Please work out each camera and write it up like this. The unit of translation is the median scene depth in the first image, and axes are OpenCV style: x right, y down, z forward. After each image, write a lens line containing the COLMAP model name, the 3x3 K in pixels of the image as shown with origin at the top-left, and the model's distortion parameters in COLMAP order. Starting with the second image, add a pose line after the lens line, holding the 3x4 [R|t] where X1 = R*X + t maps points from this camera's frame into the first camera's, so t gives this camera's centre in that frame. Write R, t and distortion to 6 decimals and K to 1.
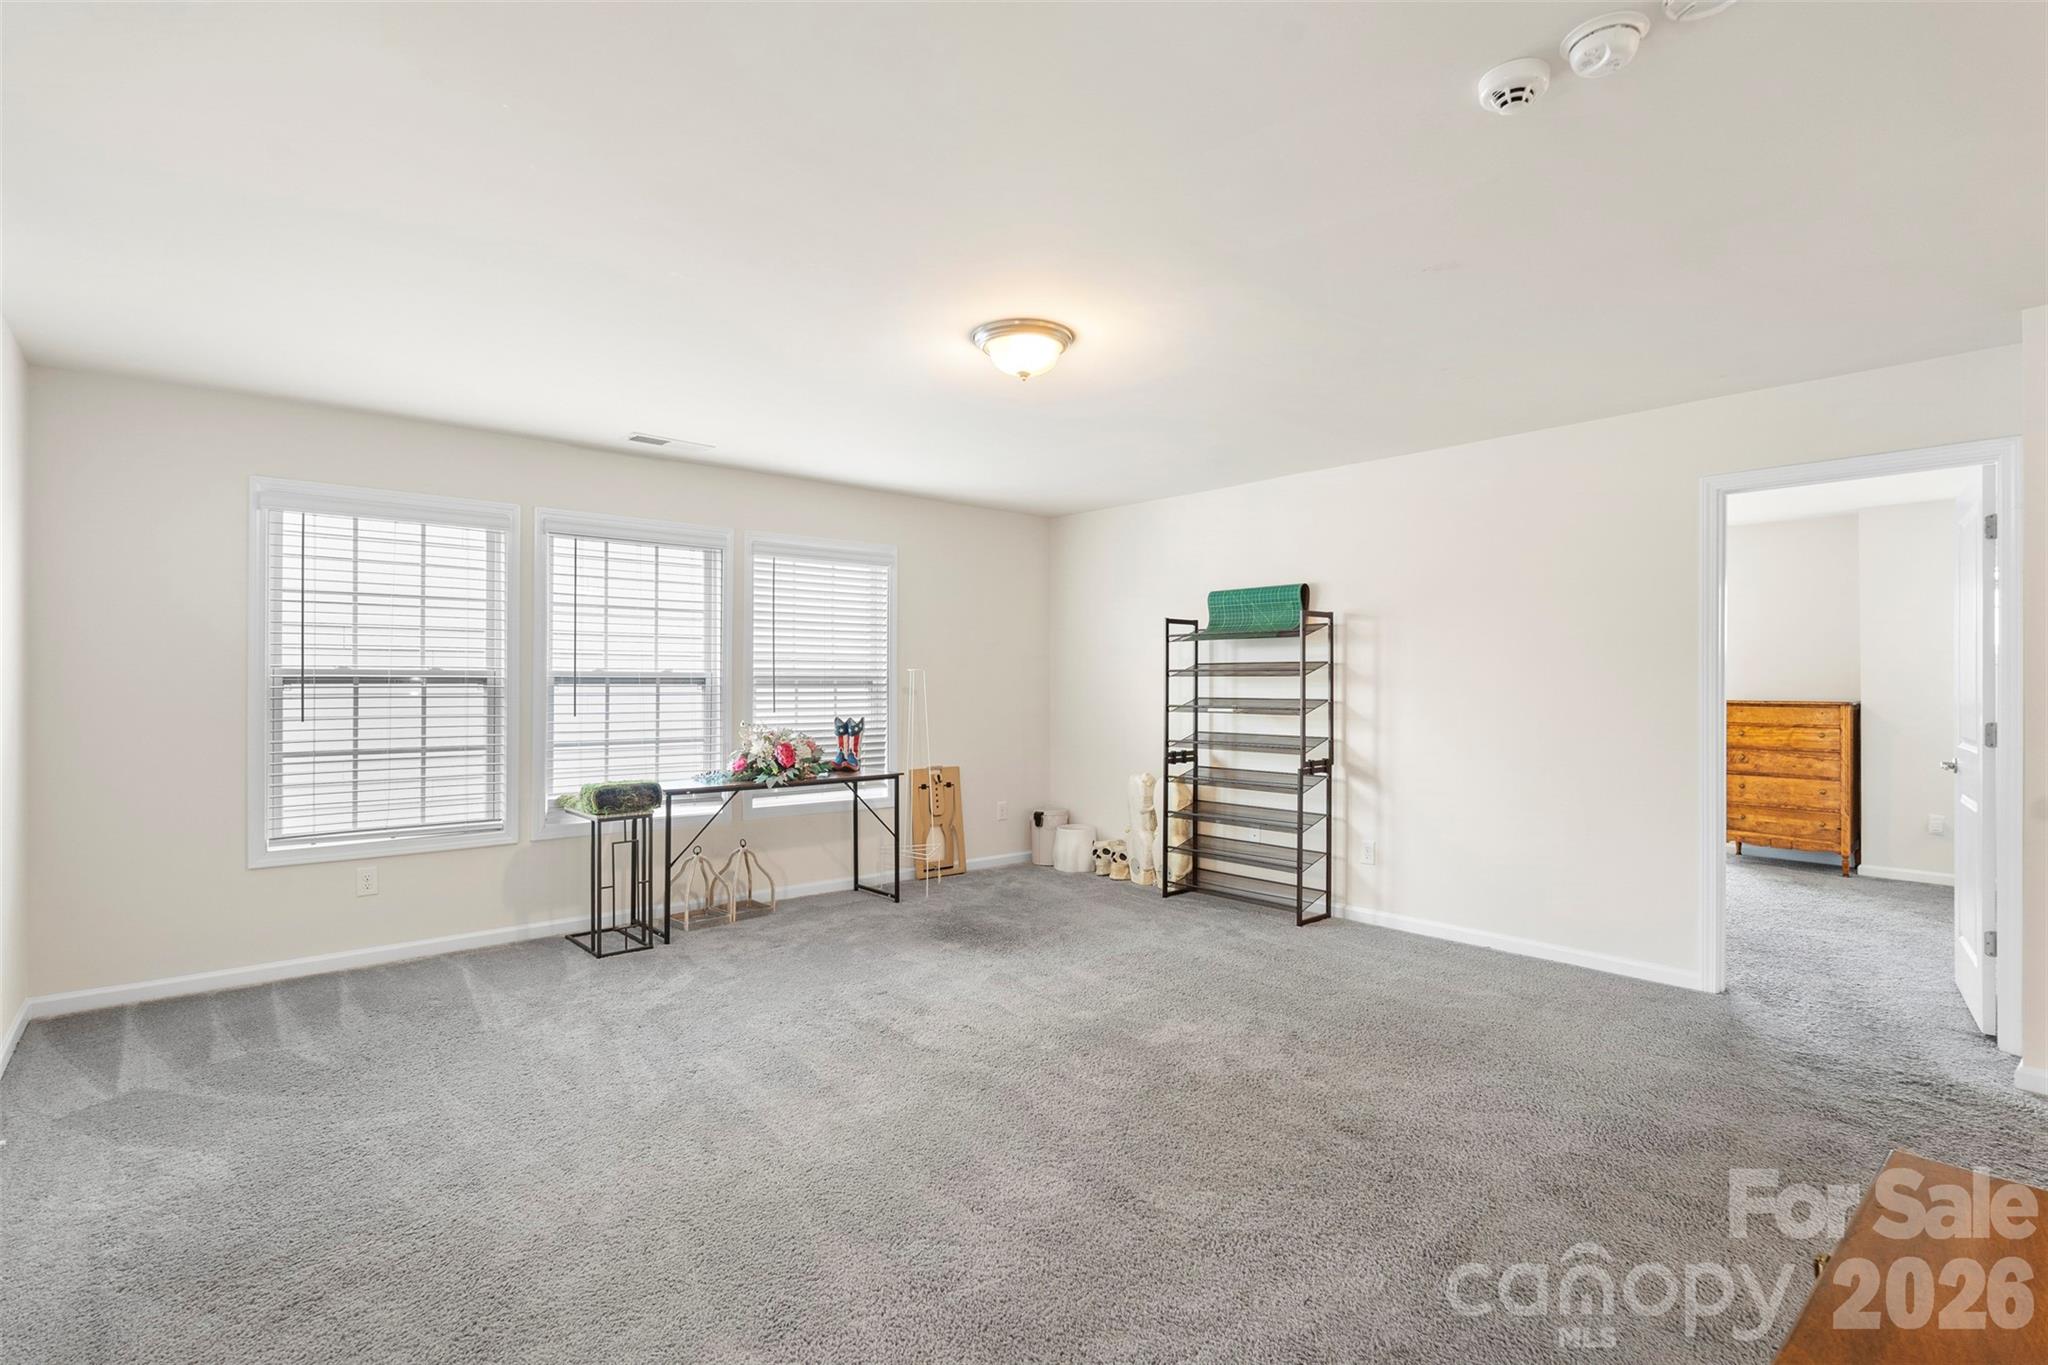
lens RADIAL K [[985.0, 0, 1014.7], [0, 985.0, 681.3], [0, 0, 1]] dist [-0.000064, -0.000199]
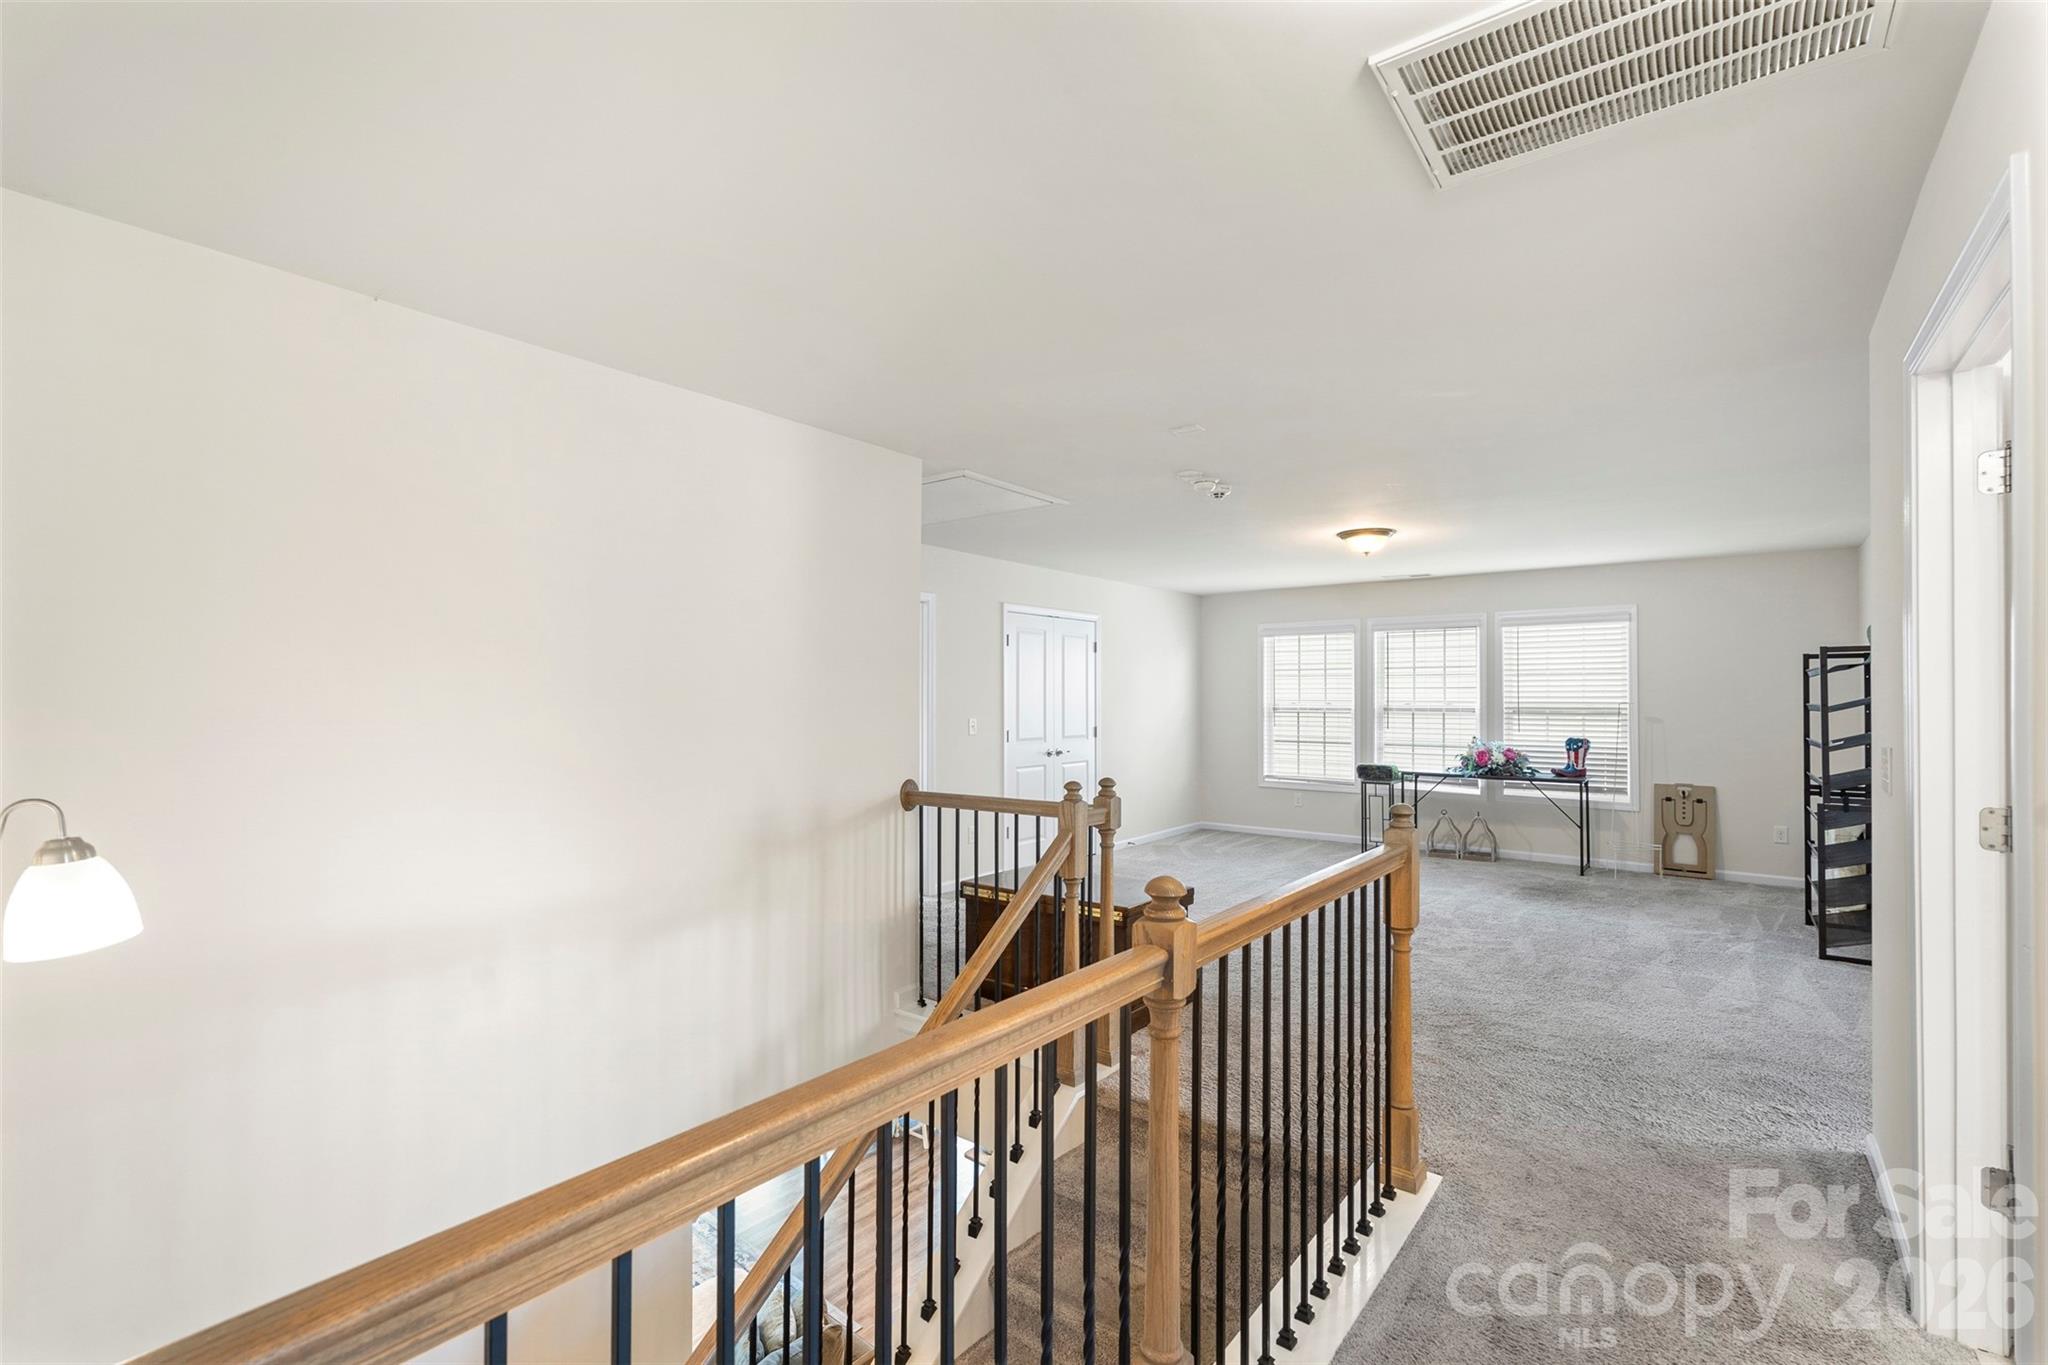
lens RADIAL K [[904.5, 0, 1022.9], [0, 904.5, 688.0], [0, 0, 1]] dist [-0.003476, -0.000732]
pose [[0.192306, -0.008643, -0.981297, 1.007995], [0.004717, 0.999958, -0.007883, -0.029835], [0.981324, -0.003113, 0.192338, 0.004764]]
